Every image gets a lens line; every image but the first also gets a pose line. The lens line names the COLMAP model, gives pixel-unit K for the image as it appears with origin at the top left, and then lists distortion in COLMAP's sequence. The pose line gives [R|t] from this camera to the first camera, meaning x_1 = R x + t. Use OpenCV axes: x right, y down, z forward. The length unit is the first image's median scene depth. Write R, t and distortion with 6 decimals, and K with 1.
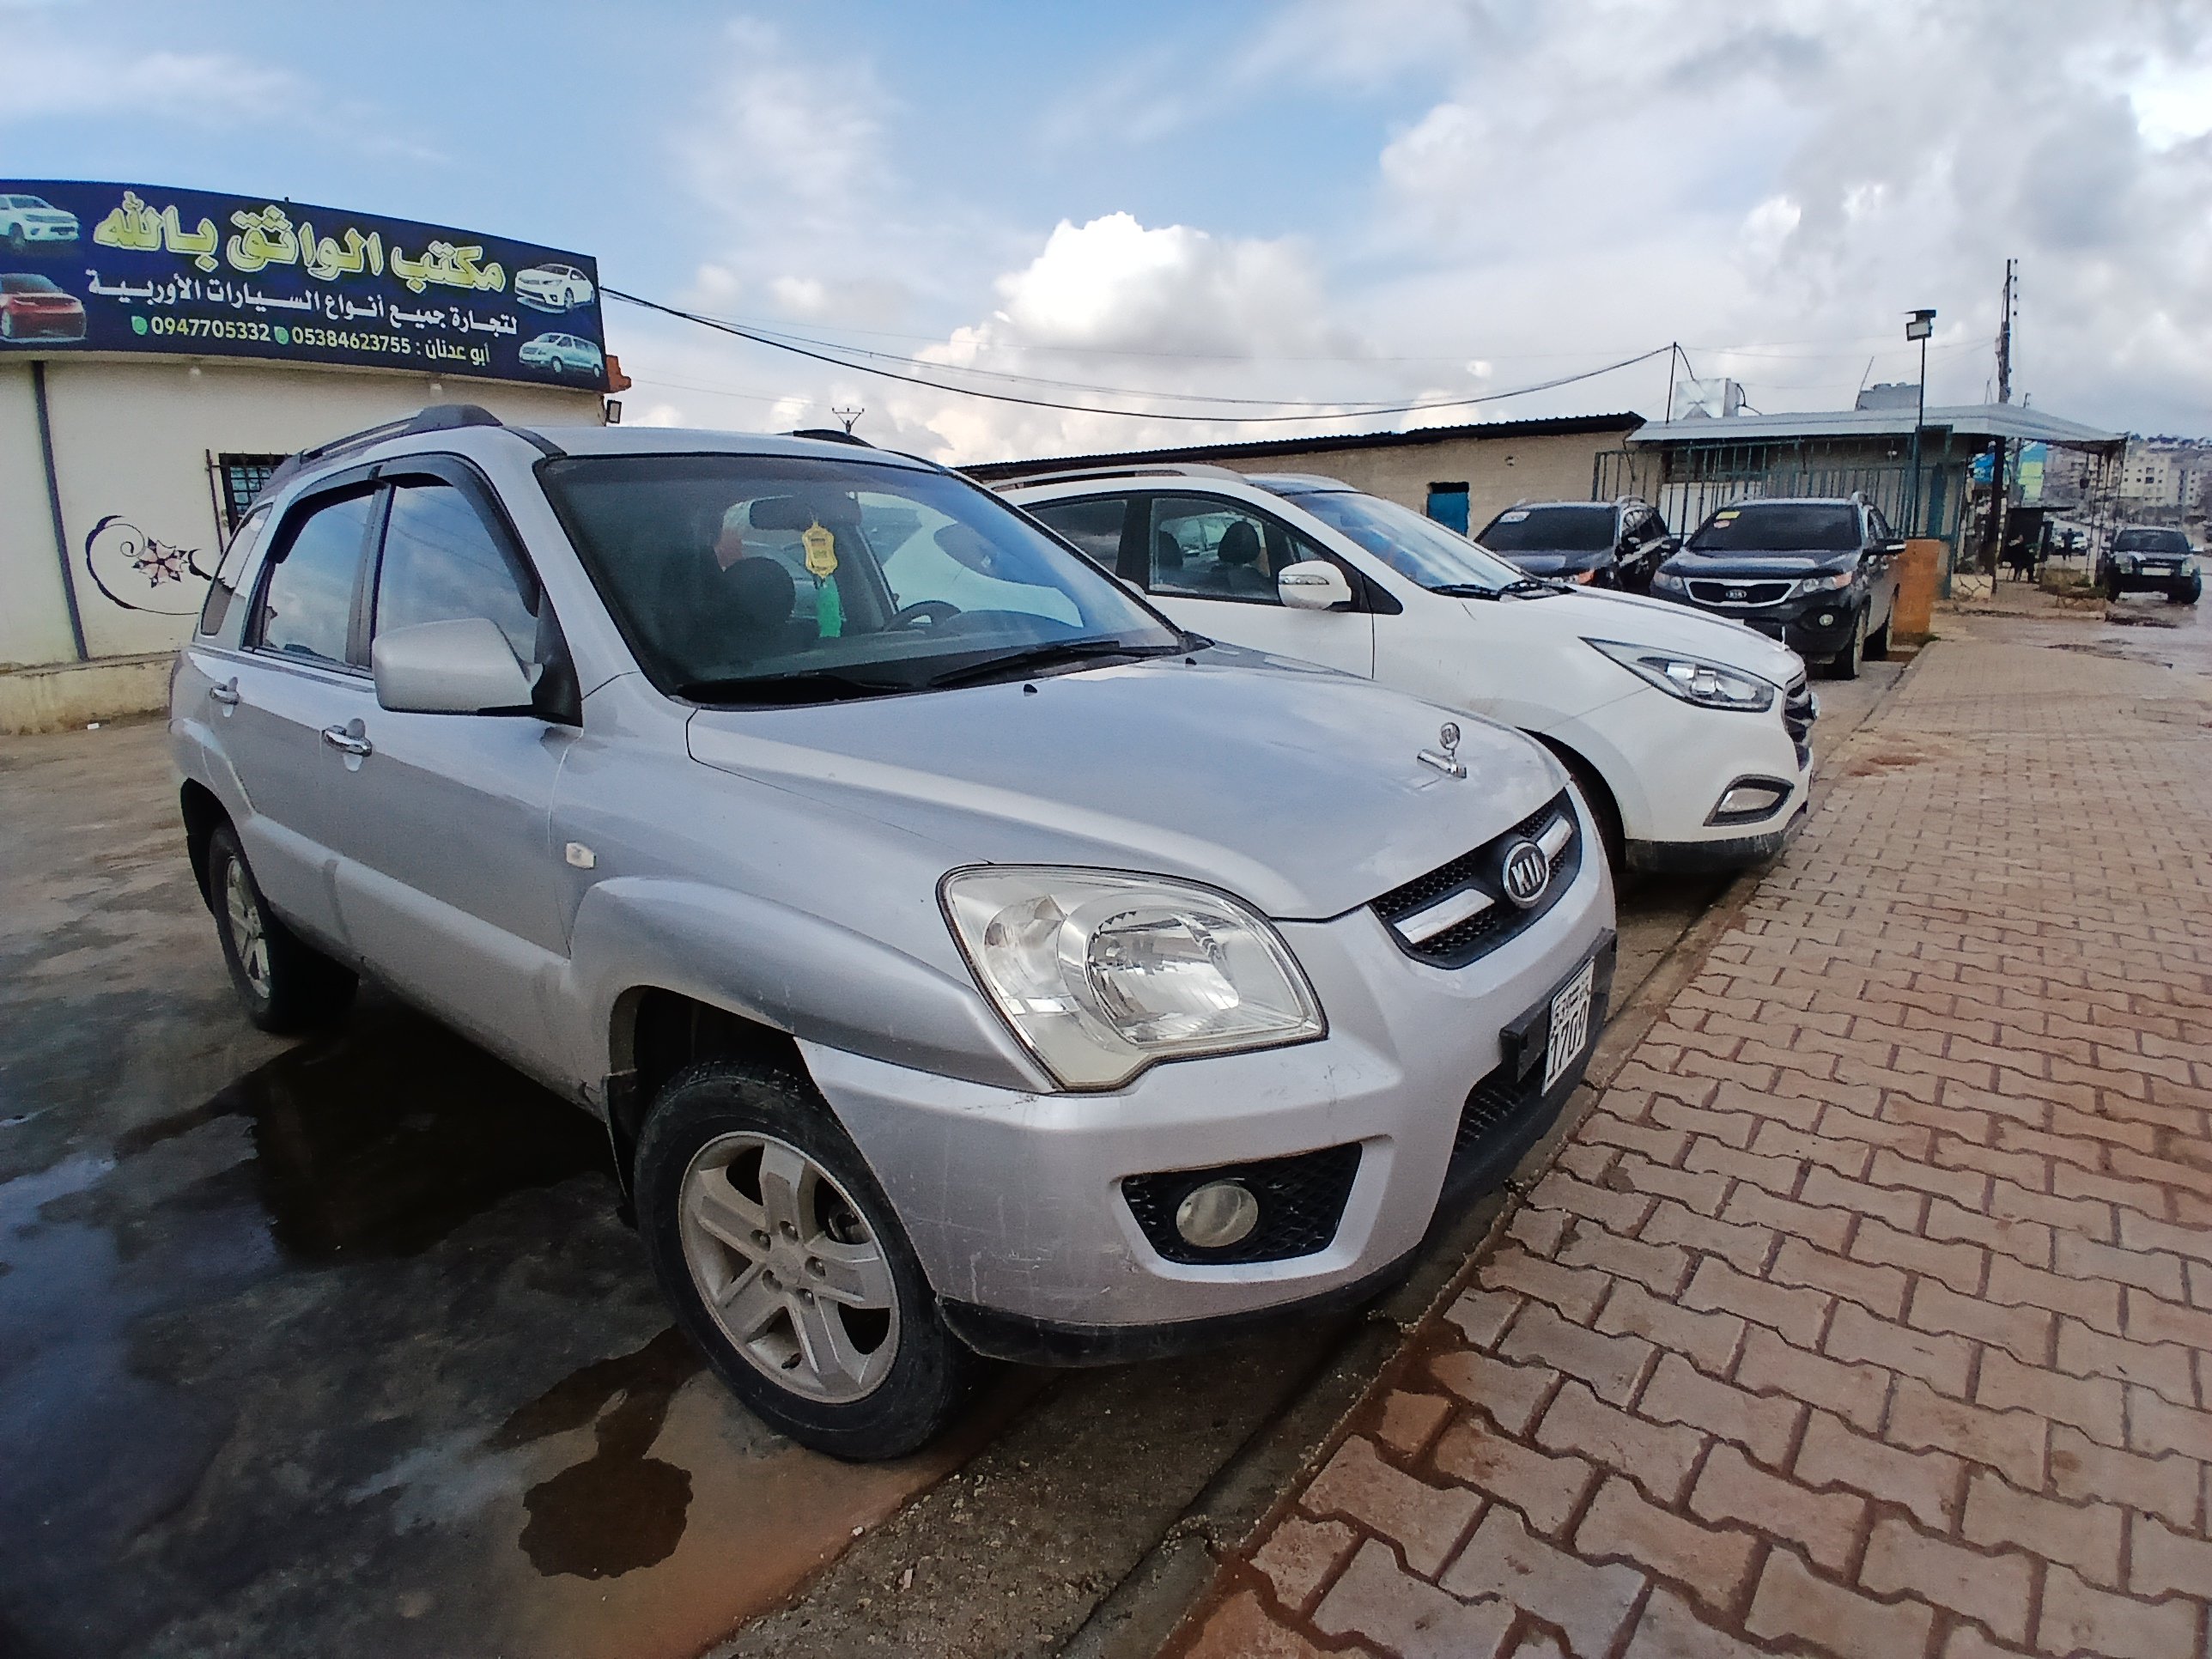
lens RADIAL K [[1122.7, 0, 1134.0], [0, 1122.7, 787.5], [0, 0, 1]] dist [-0.001855, -0.051274]
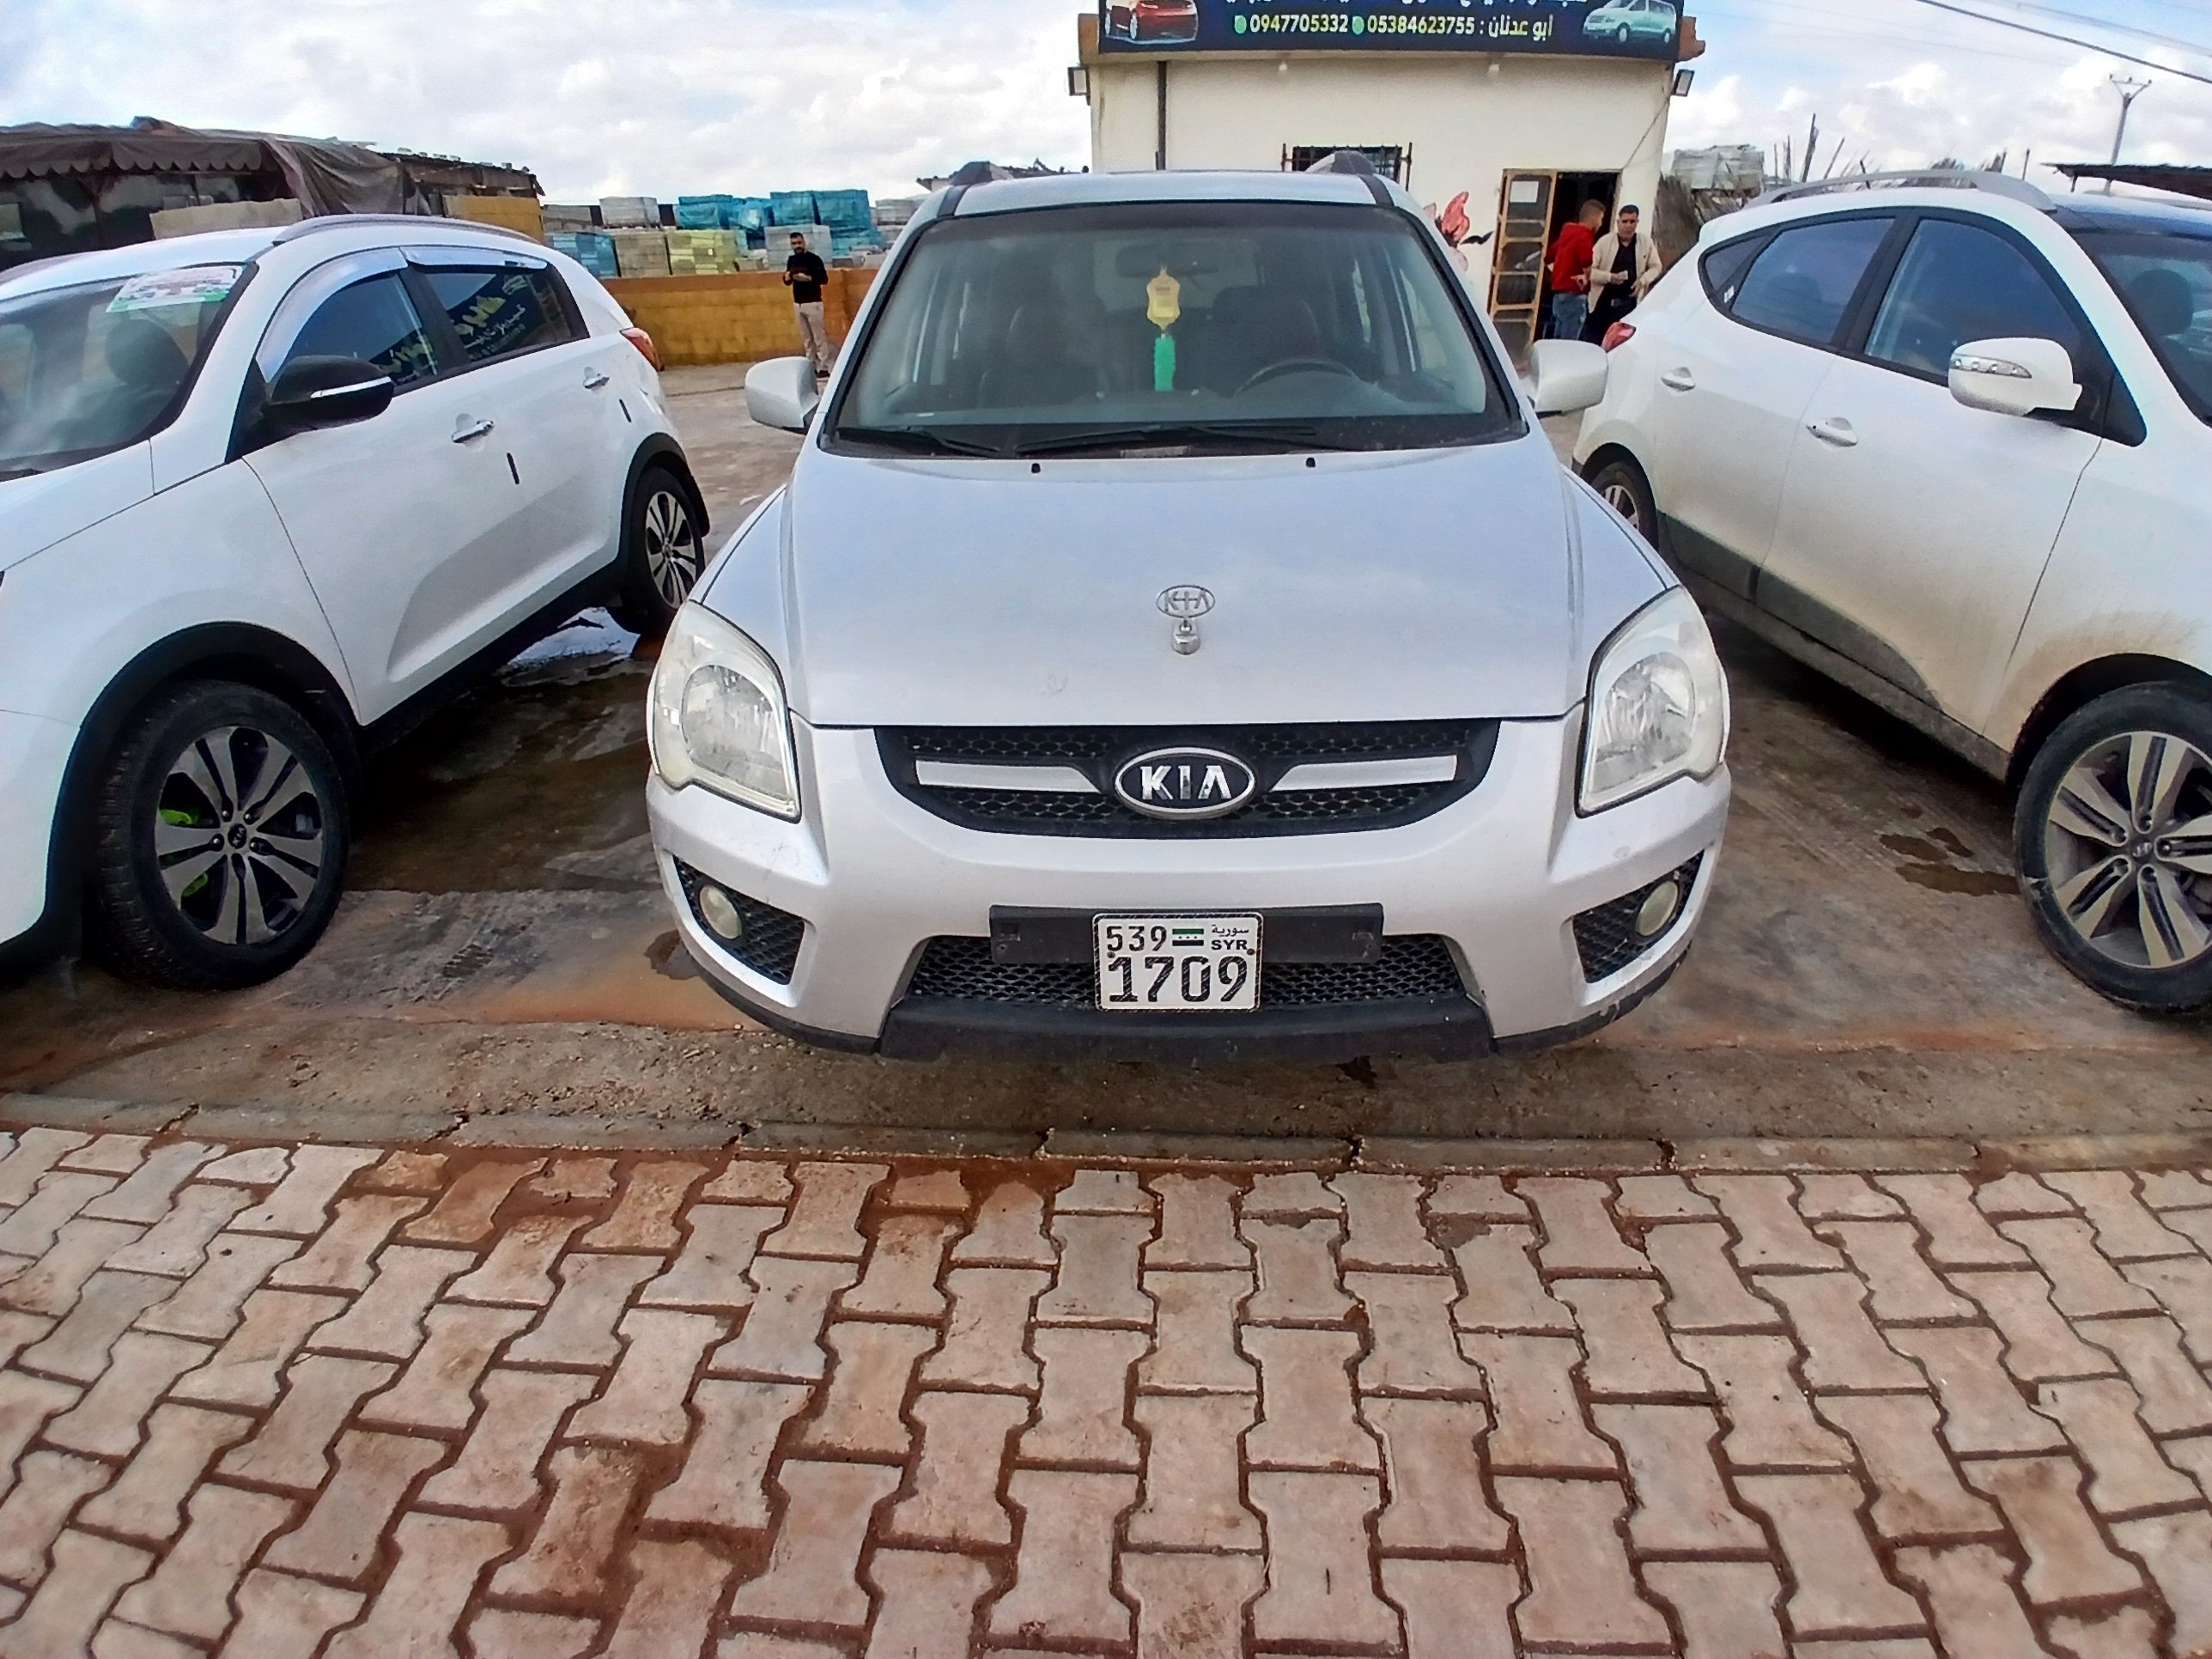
lens RADIAL K [[1139.2, 0, 1106.0], [0, 1139.2, 829.5], [0, 0, 1]] dist [-0.001360, -0.052590]
pose [[0.577011, 0.374772, -0.725675, 0.638268], [-0.159445, 0.923099, 0.349951, -0.120841], [0.801021, -0.086220, 0.592394, 0.302283]]
